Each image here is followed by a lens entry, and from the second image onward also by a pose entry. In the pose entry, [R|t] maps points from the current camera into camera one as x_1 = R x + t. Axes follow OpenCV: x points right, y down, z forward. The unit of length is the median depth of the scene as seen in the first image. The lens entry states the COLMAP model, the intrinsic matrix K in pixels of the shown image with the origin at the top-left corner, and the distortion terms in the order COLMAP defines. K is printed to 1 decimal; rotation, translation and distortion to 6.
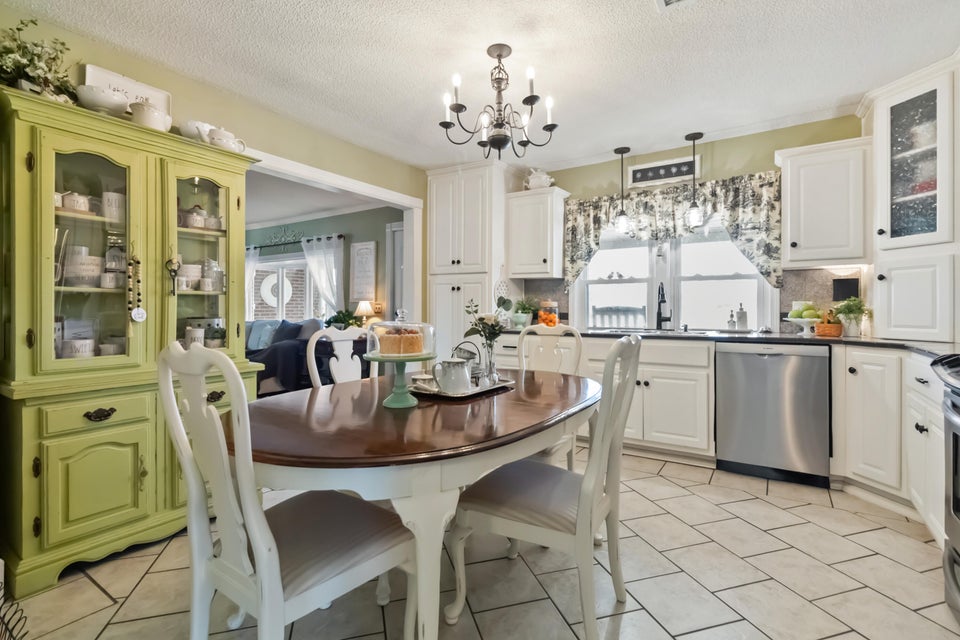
lens RADIAL K [[449.3, 0, 483.5], [0, 449.3, 307.8], [0, 0, 1]] dist [-0.002900, 0.001237]
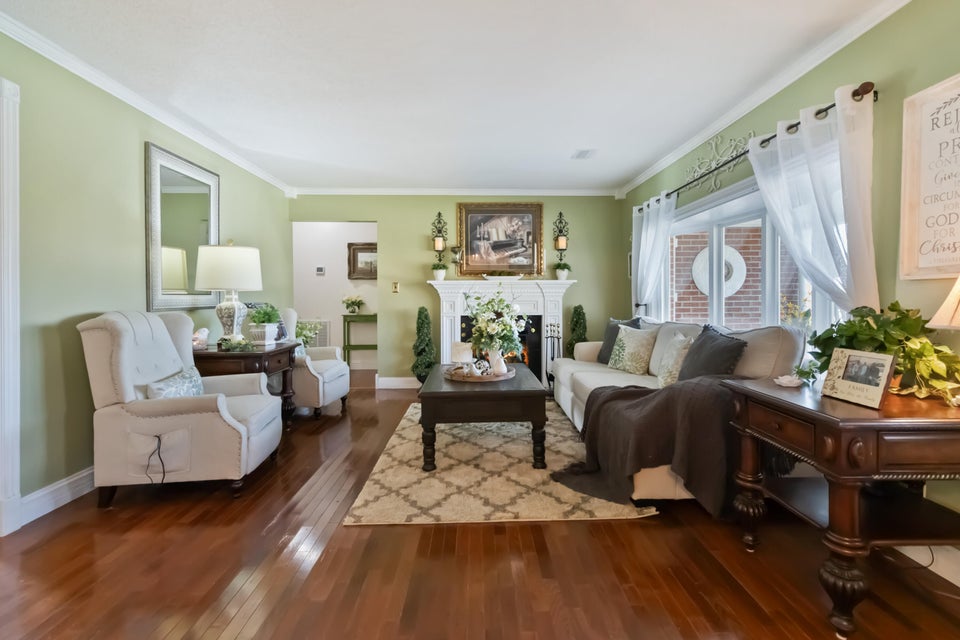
lens RADIAL K [[449.3, 0, 484.1], [0, 449.3, 300.7], [0, 0, 1]] dist [-0.002900, 0.001237]
pose [[0.568094, -0.002179, -0.822961, -0.327279], [0.004432, 0.999990, 0.000412, 0.000181], [0.822952, -0.003882, 0.568098, 0.920673]]
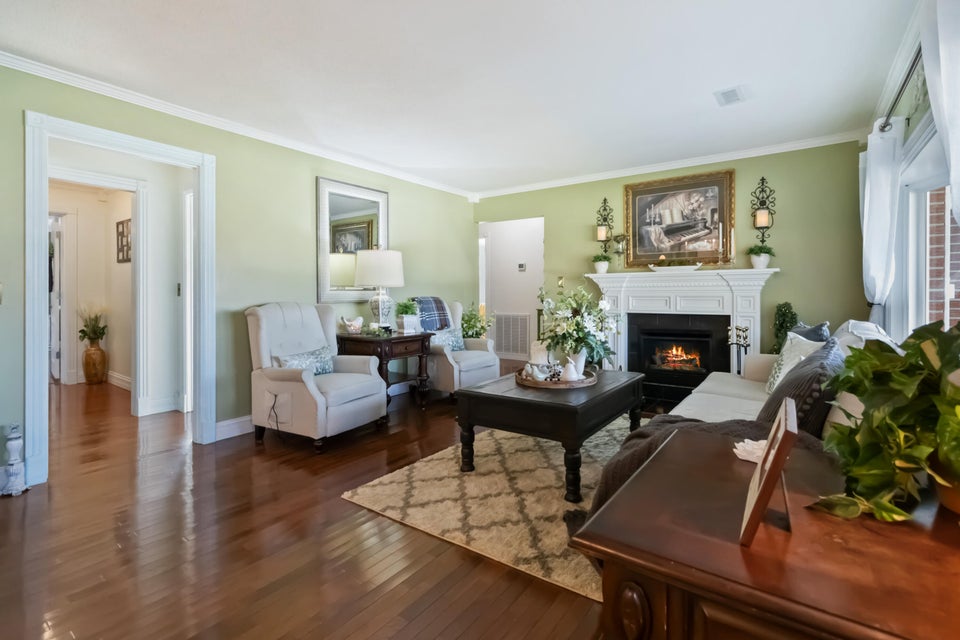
lens RADIAL K [[449.3, 0, 483.7], [0, 449.3, 296.0], [0, 0, 1]] dist [-0.002900, 0.001237]
pose [[-0.046620, 0.000476, -0.998913, -0.271546], [-0.000064, 1.000000, 0.000479, -0.000037], [0.998913, 0.000087, -0.046620, 1.345564]]
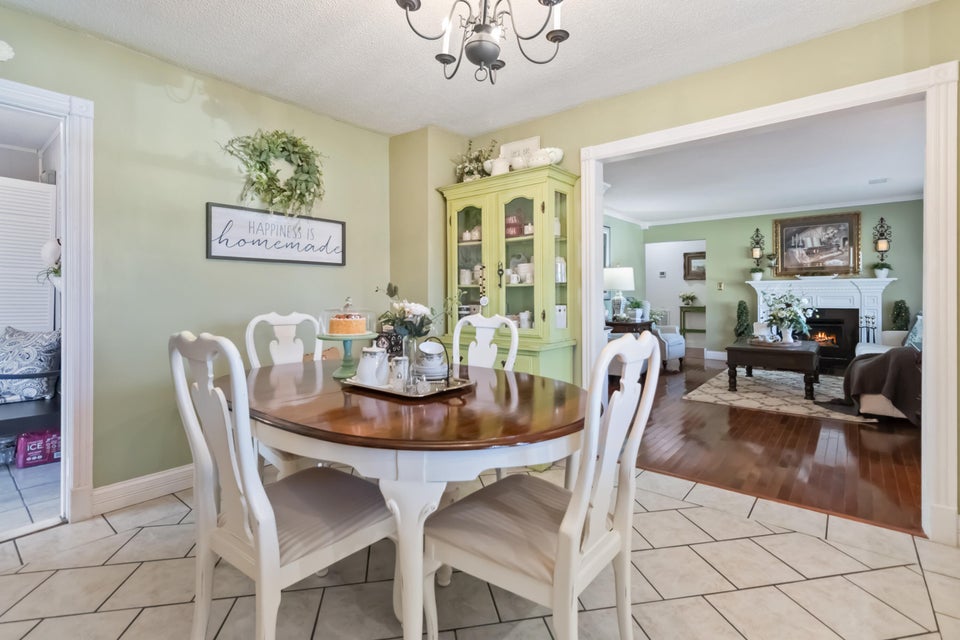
lens RADIAL K [[449.3, 0, 481.5], [0, 449.3, 296.1], [0, 0, 1]] dist [-0.002900, 0.001237]
pose [[-0.109467, -0.001312, -0.993990, 0.429419], [0.002637, 0.999995, -0.001611, 0.000060], [0.993987, -0.002798, -0.109463, 0.668989]]
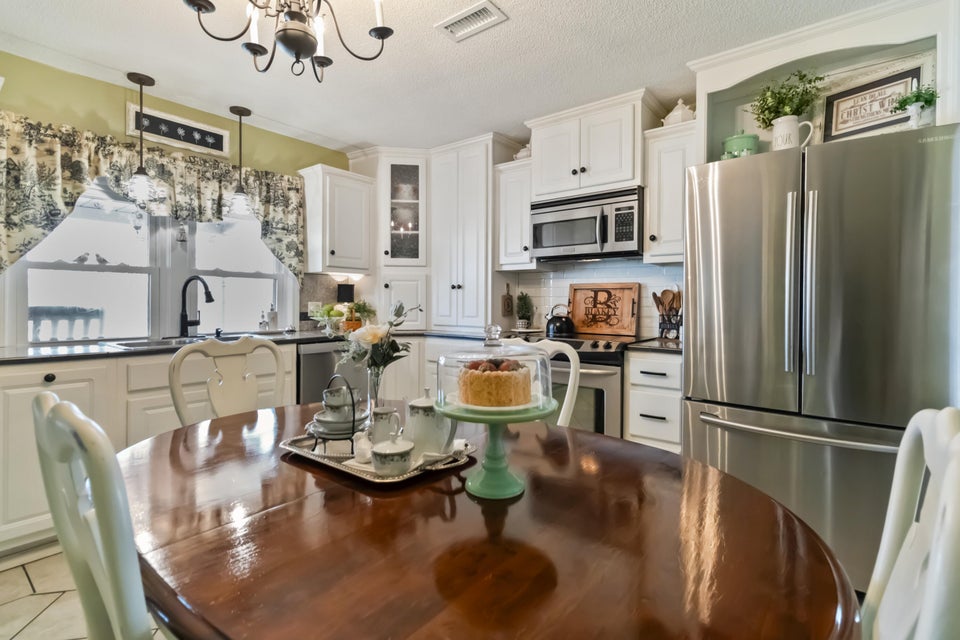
lens RADIAL K [[449.3, 0, 486.4], [0, 449.3, 304.6], [0, 0, 1]] dist [-0.002900, 0.001237]
pose [[0.082816, -0.002744, 0.996561, -0.336593], [-0.004514, 0.999985, 0.003128, -0.011894], [-0.996555, -0.004757, 0.082802, 0.426357]]
